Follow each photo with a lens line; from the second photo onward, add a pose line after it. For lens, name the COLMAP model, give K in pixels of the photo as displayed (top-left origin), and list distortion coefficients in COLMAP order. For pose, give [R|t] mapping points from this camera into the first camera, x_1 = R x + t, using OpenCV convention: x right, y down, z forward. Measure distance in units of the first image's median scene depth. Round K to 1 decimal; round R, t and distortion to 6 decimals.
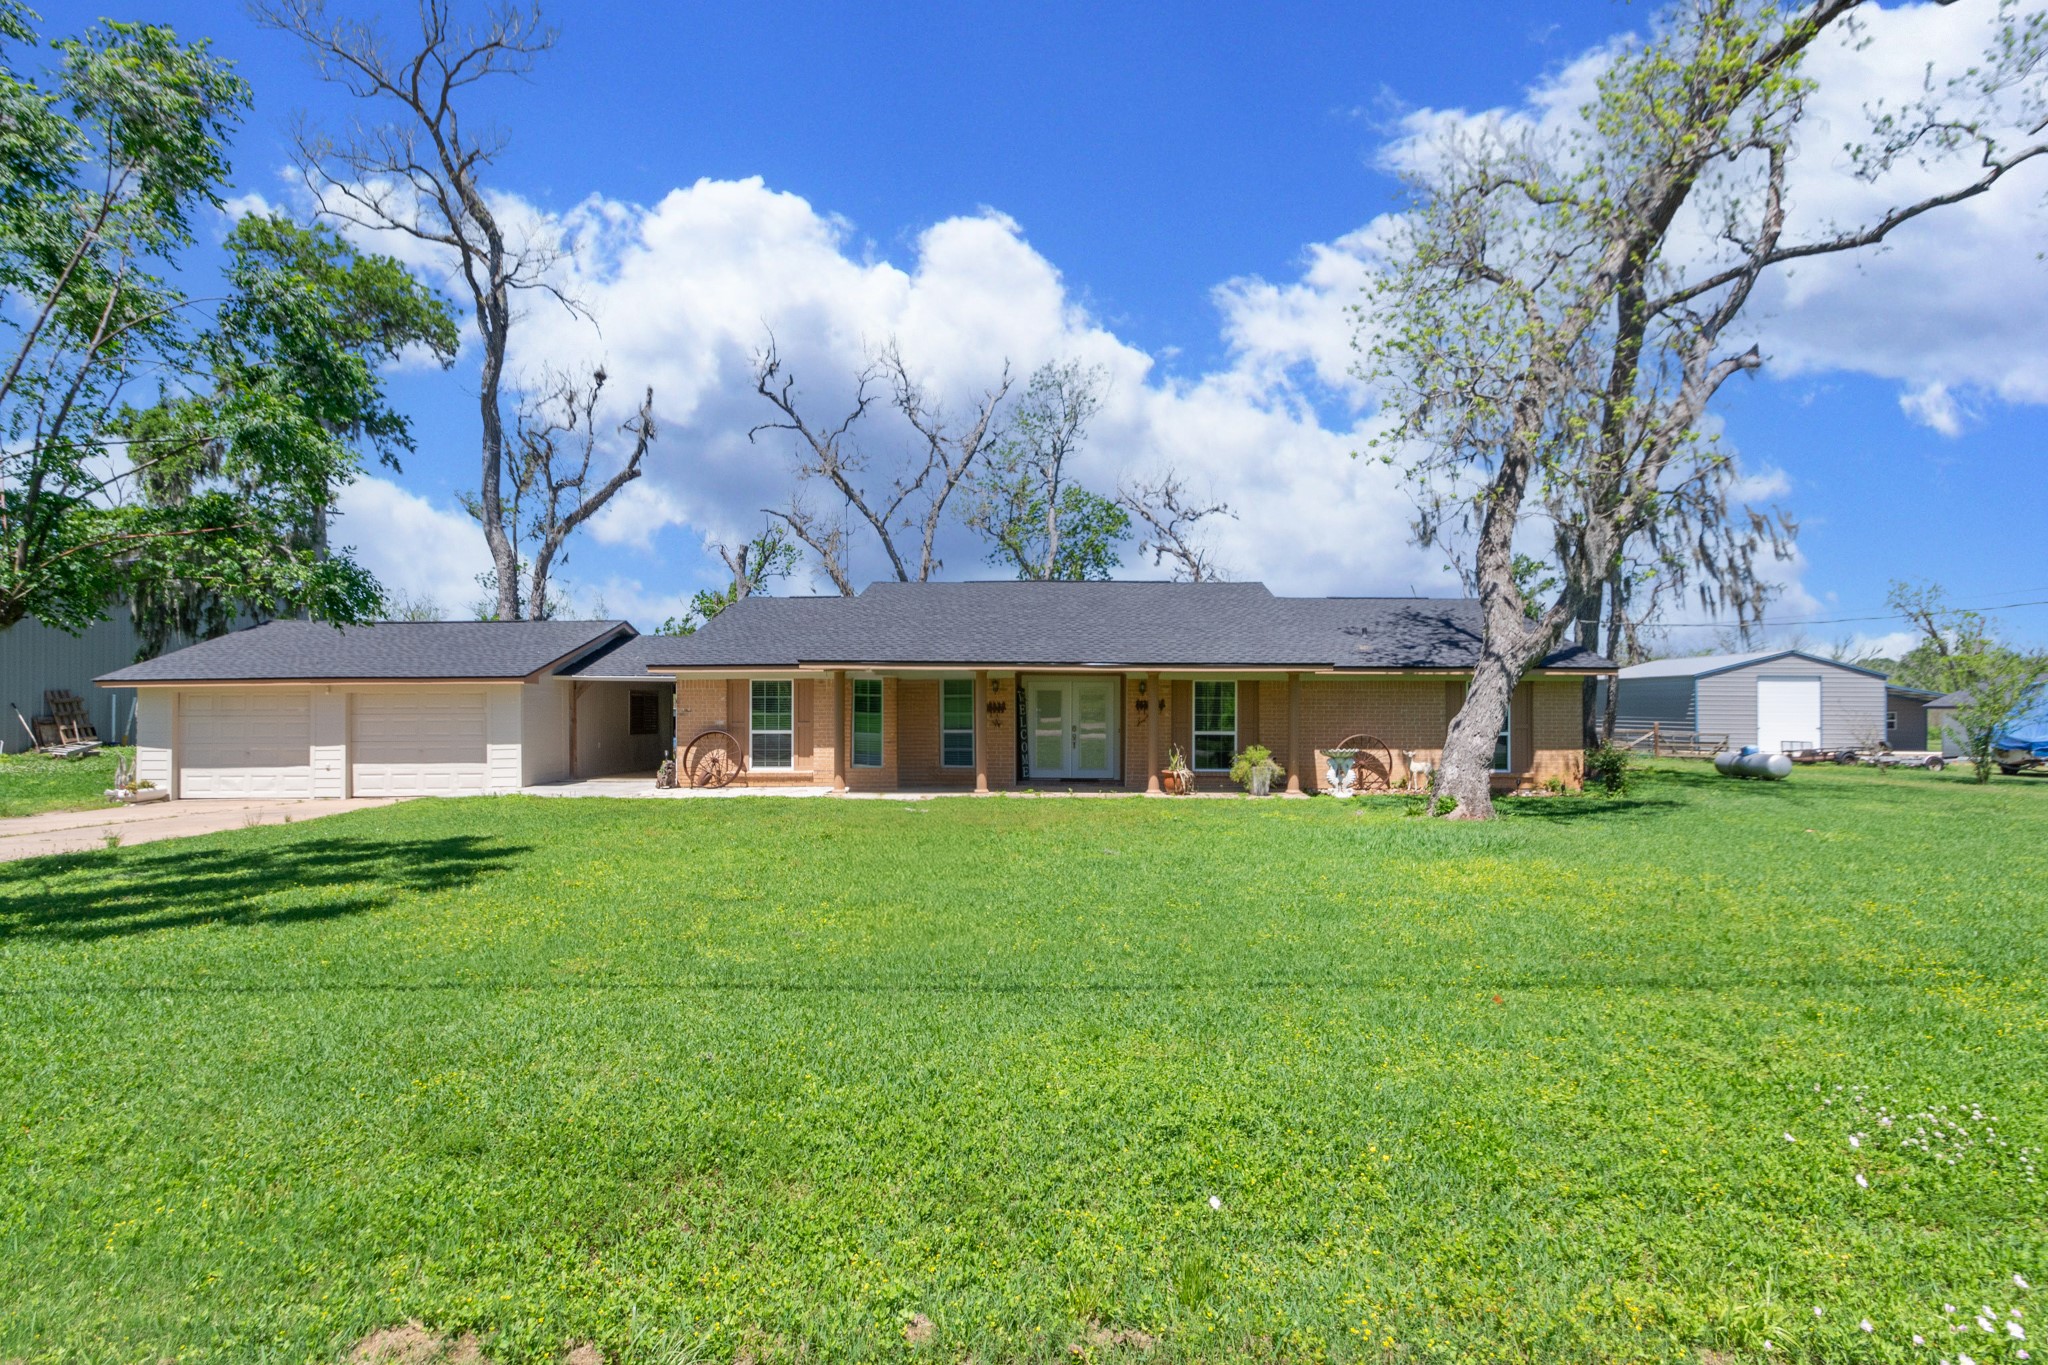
lens RADIAL K [[986.1, 0, 1068.7], [0, 986.1, 689.3], [0, 0, 1]] dist [0.004387, -0.000477]
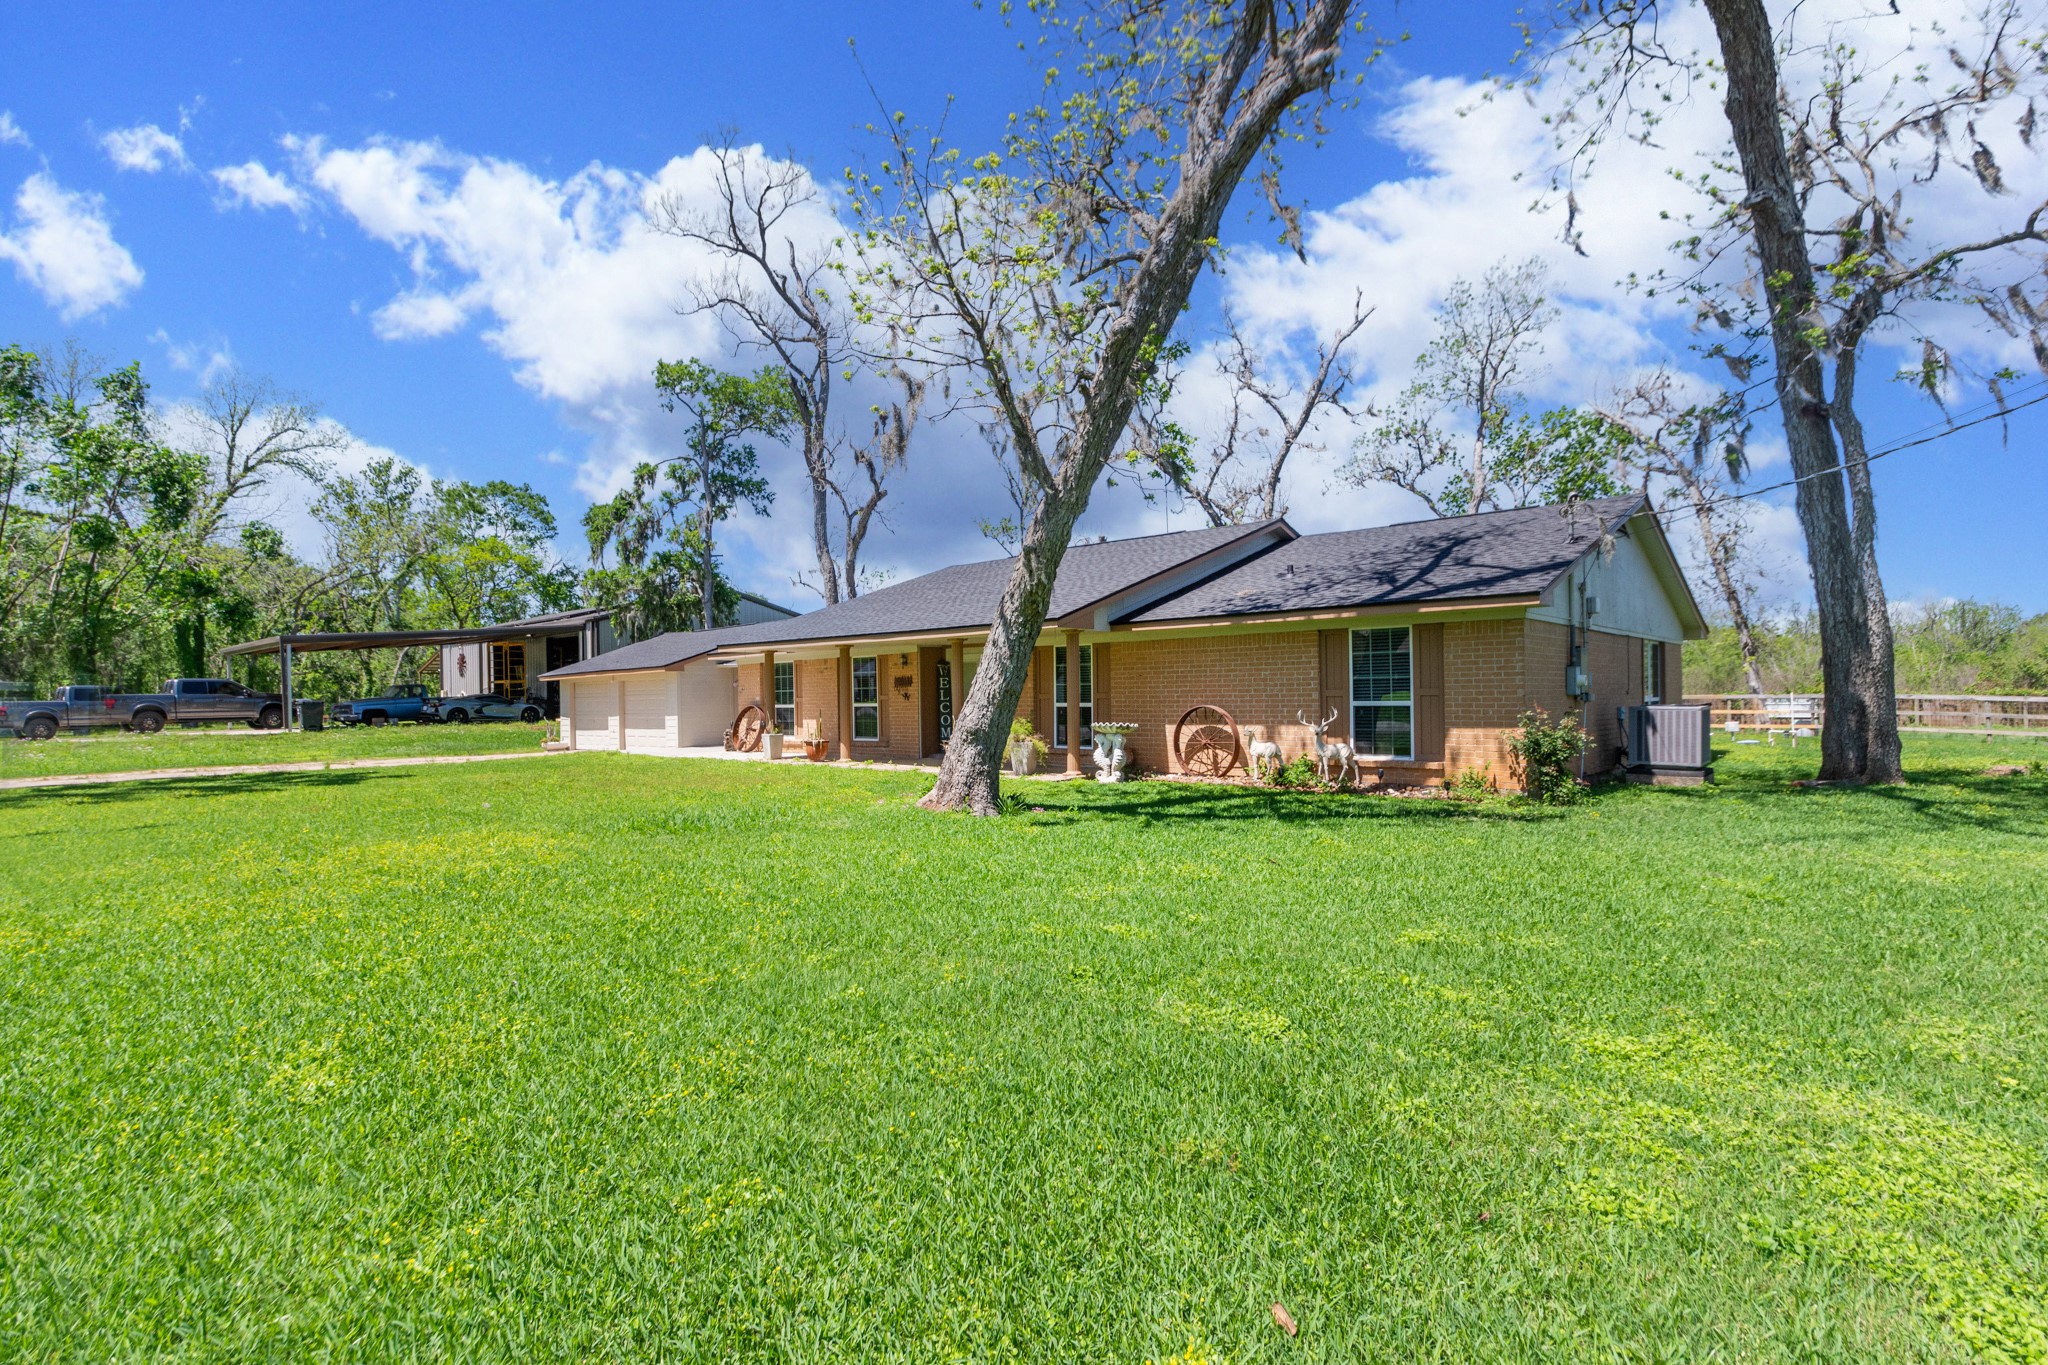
lens RADIAL K [[956.7, 0, 1028.3], [0, 956.7, 691.4], [0, 0, 1]] dist [-0.002256, -0.000097]
pose [[0.744061, -0.015329, -0.667936, 0.685736], [0.030960, 0.999454, 0.011551, 0.021609], [0.667395, -0.029274, 0.744129, 0.343019]]
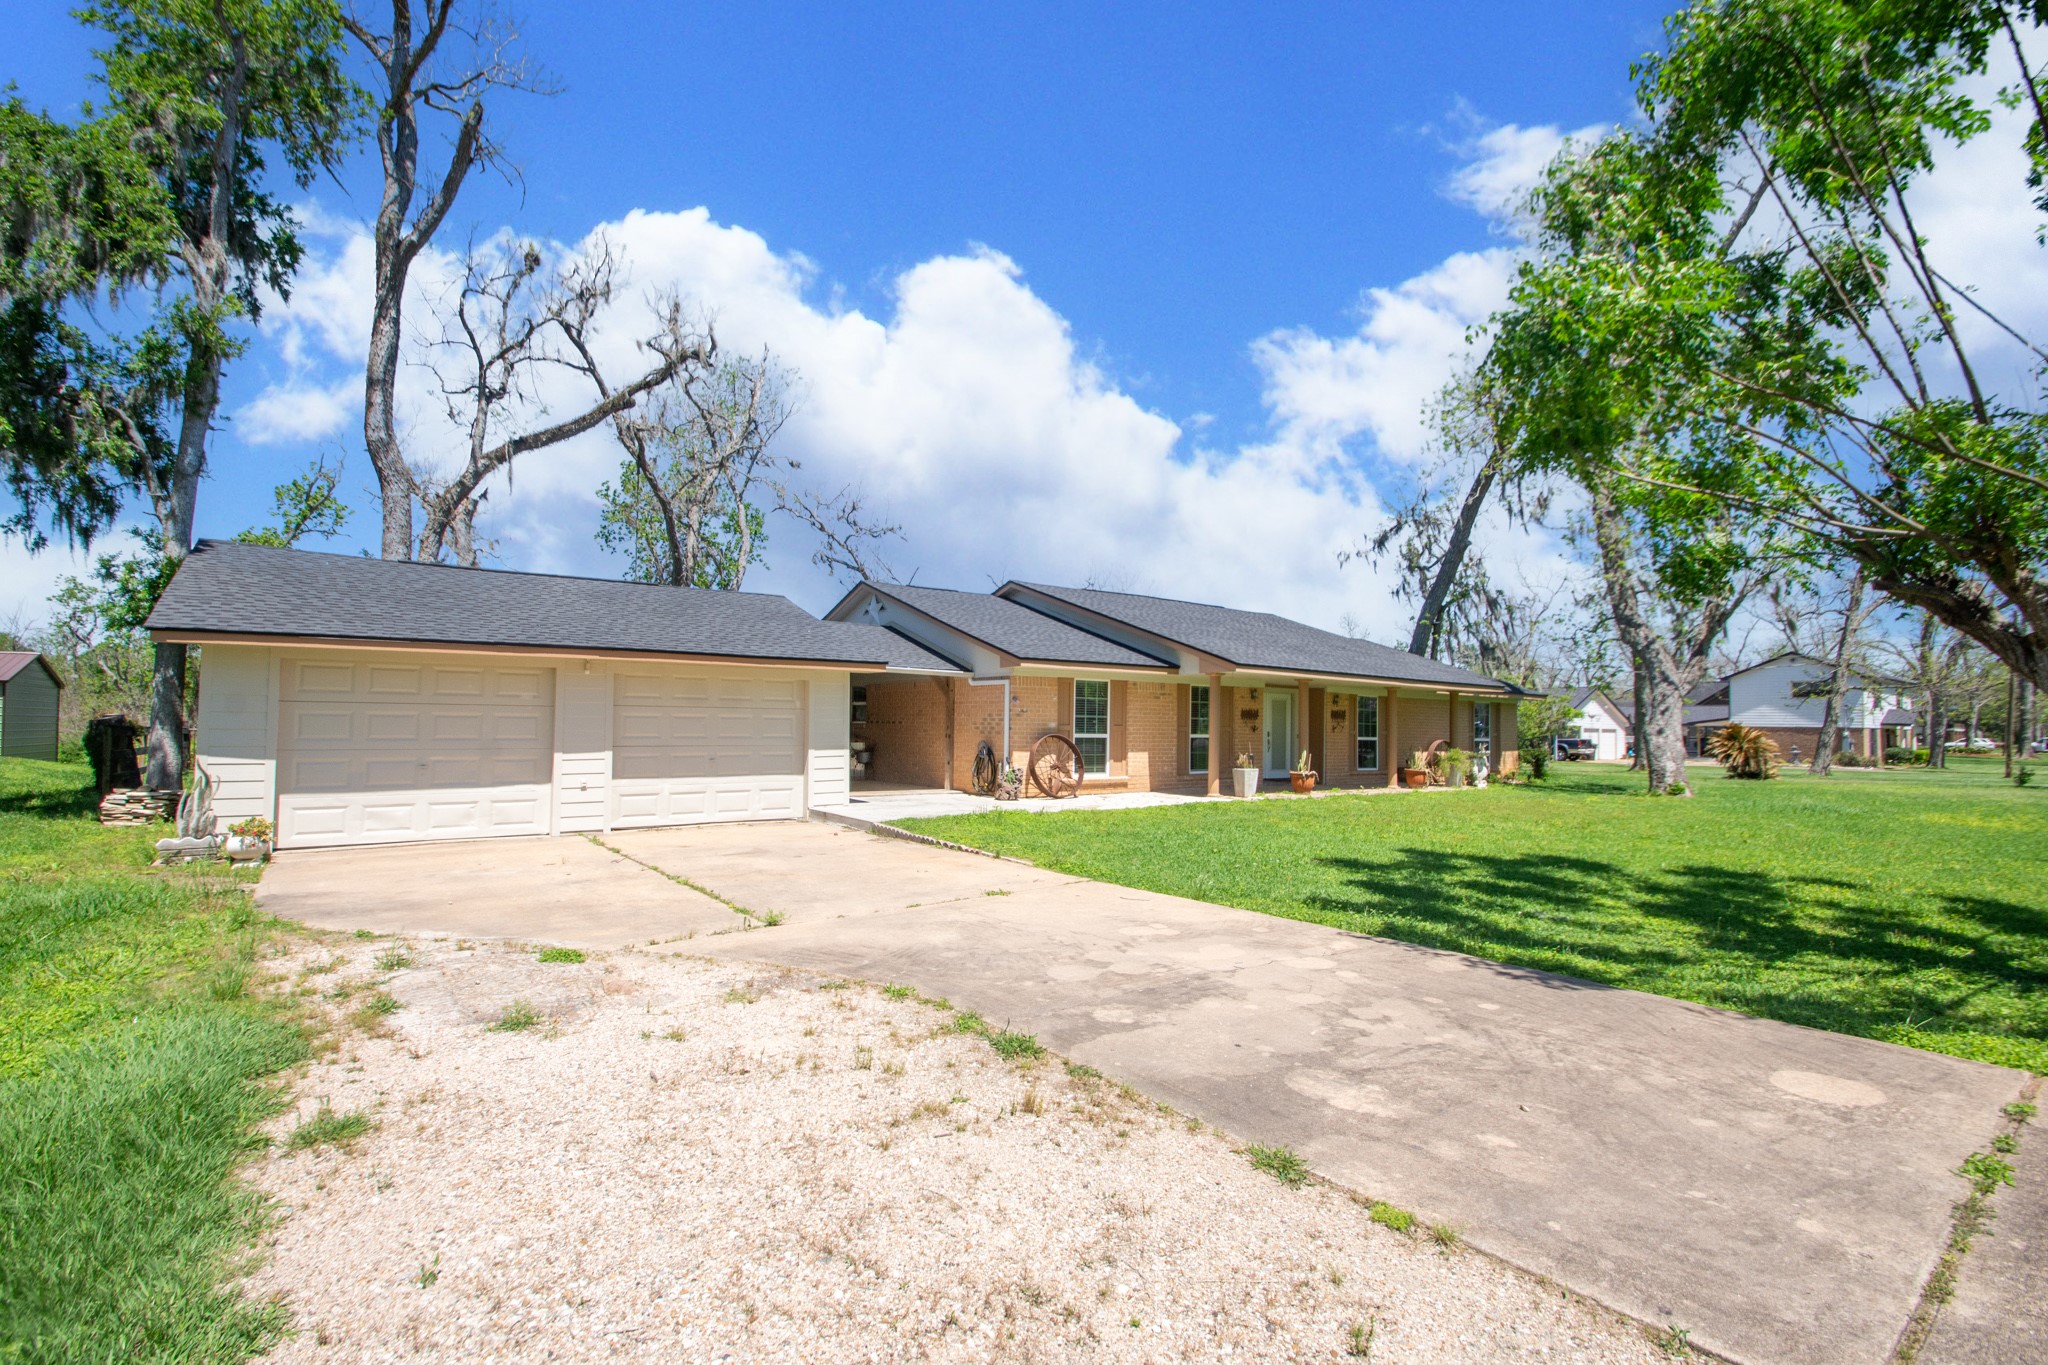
lens RADIAL K [[918.2, 0, 1001.5], [0, 918.2, 686.4], [0, 0, 1]] dist [0.004402, -0.000107]
pose [[0.815187, 0.036715, 0.578032, -0.877185], [-0.027607, 0.999318, -0.024541, 0.020355], [-0.578539, 0.004048, 0.815645, 0.340827]]
